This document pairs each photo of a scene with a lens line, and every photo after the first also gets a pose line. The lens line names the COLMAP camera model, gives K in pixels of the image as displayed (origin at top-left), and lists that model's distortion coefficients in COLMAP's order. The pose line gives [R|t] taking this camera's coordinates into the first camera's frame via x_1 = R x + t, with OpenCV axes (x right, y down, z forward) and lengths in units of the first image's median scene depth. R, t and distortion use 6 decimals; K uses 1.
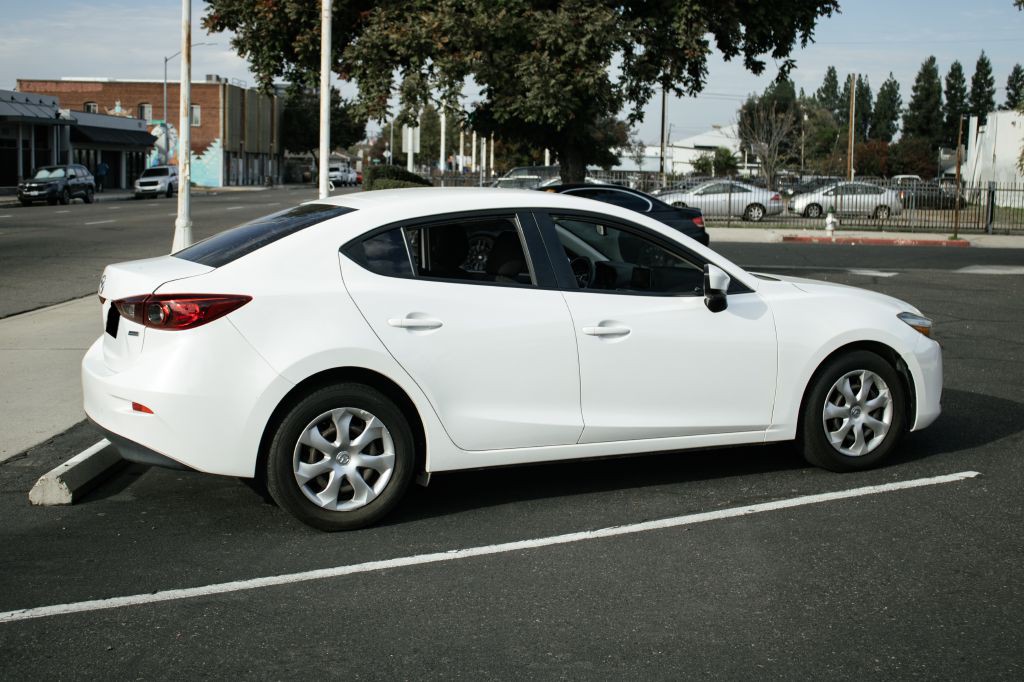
lens RADIAL K [[1283.3, 0, 527.3], [0, 1283.3, 296.0], [0, 0, 1]] dist [-0.109819, 0.209613]
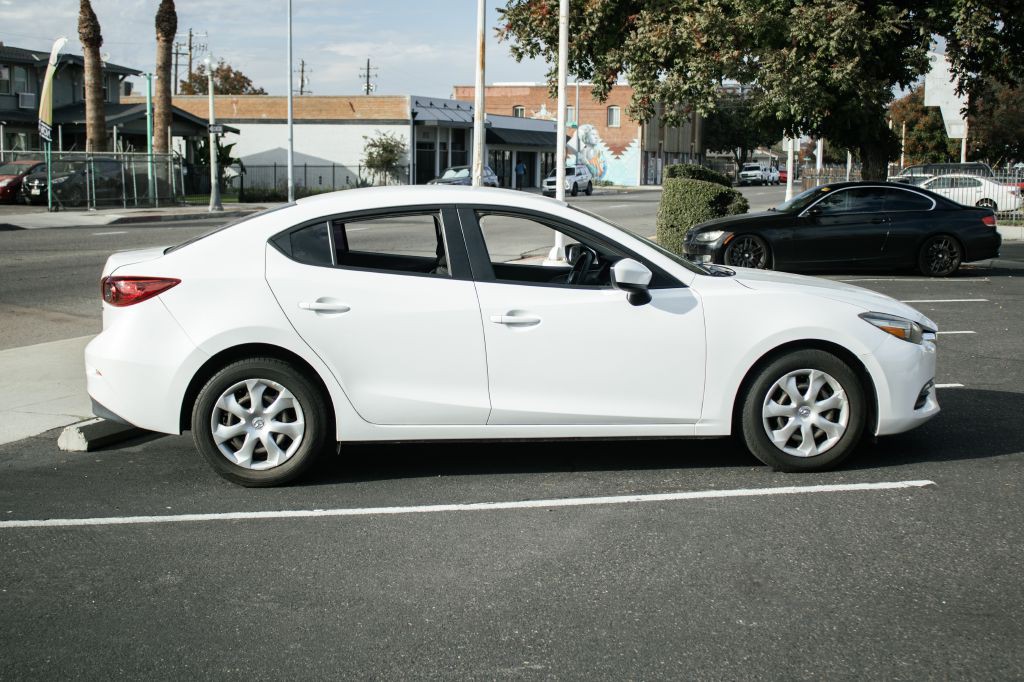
lens RADIAL K [[1283.3, 0, 527.3], [0, 1283.3, 296.0], [0, 0, 1]] dist [-0.109819, 0.209613]
pose [[0.944776, 0.022260, -0.326960, 0.377264], [-0.022018, 0.999748, 0.004441, 0.002155], [0.326976, 0.003004, 0.945028, 0.000052]]
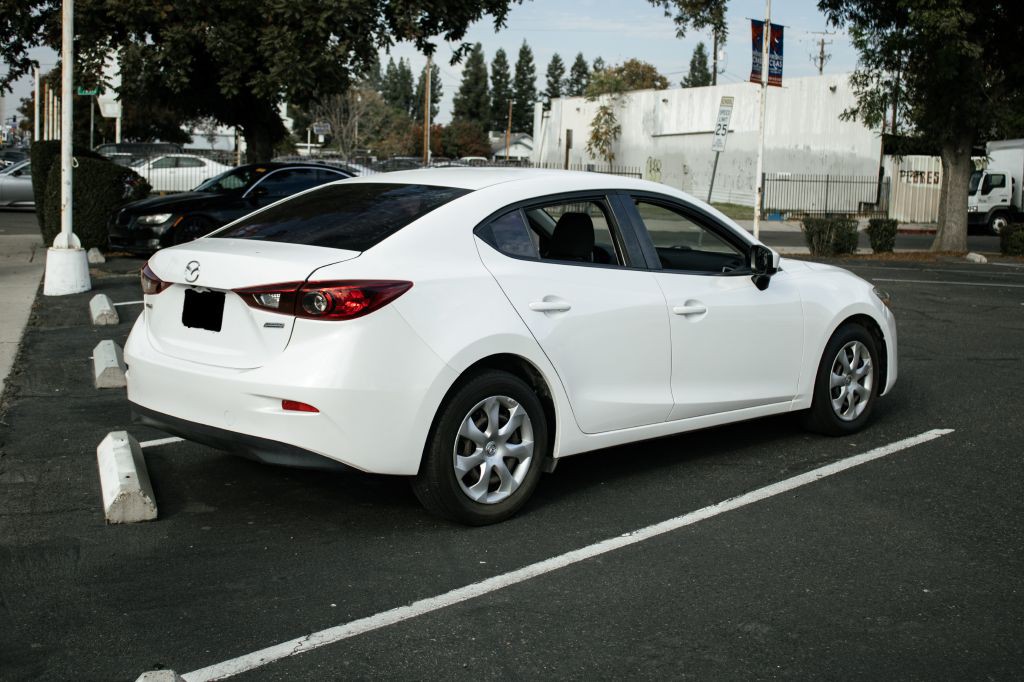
lens RADIAL K [[1283.3, 0, 527.3], [0, 1283.3, 296.0], [0, 0, 1]] dist [-0.109819, 0.209613]
pose [[0.941212, -0.018876, 0.337290, -0.367153], [0.013582, 0.999745, 0.018047, -0.004251], [-0.337545, -0.012405, 0.941228, 0.070060]]
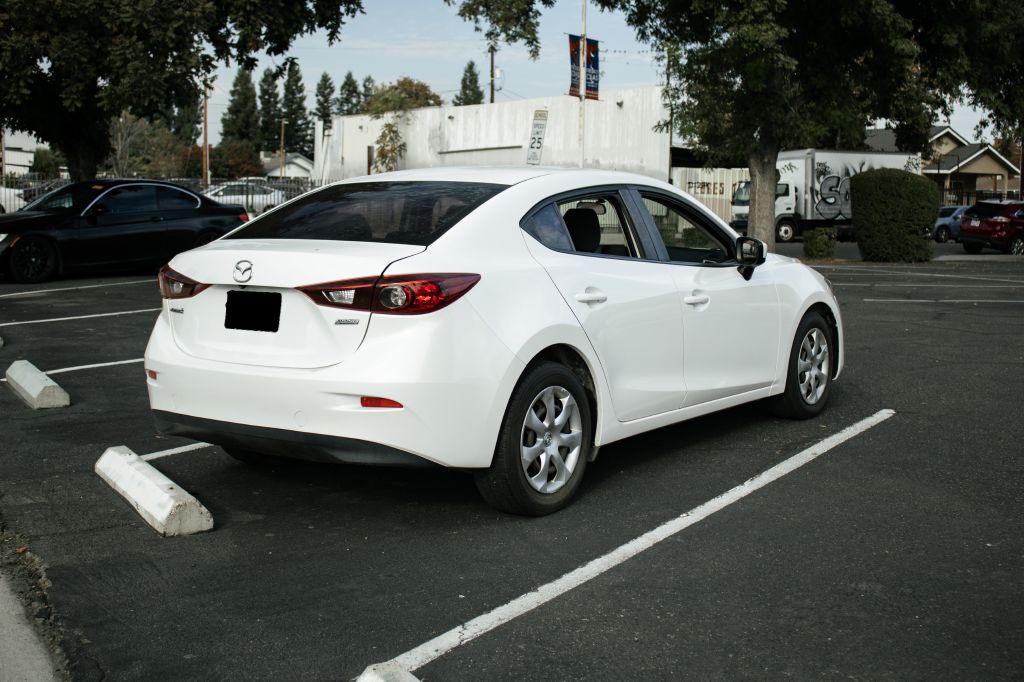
lens RADIAL K [[1279.4, 0, 537.1], [0, 1279.4, 300.4], [0, 0, 1]] dist [-0.083335, 0.120649]
pose [[0.863743, -0.043198, 0.502077, -0.528507], [0.042545, 0.999013, 0.012762, 0.007302], [-0.502133, 0.010338, 0.864729, 0.133714]]
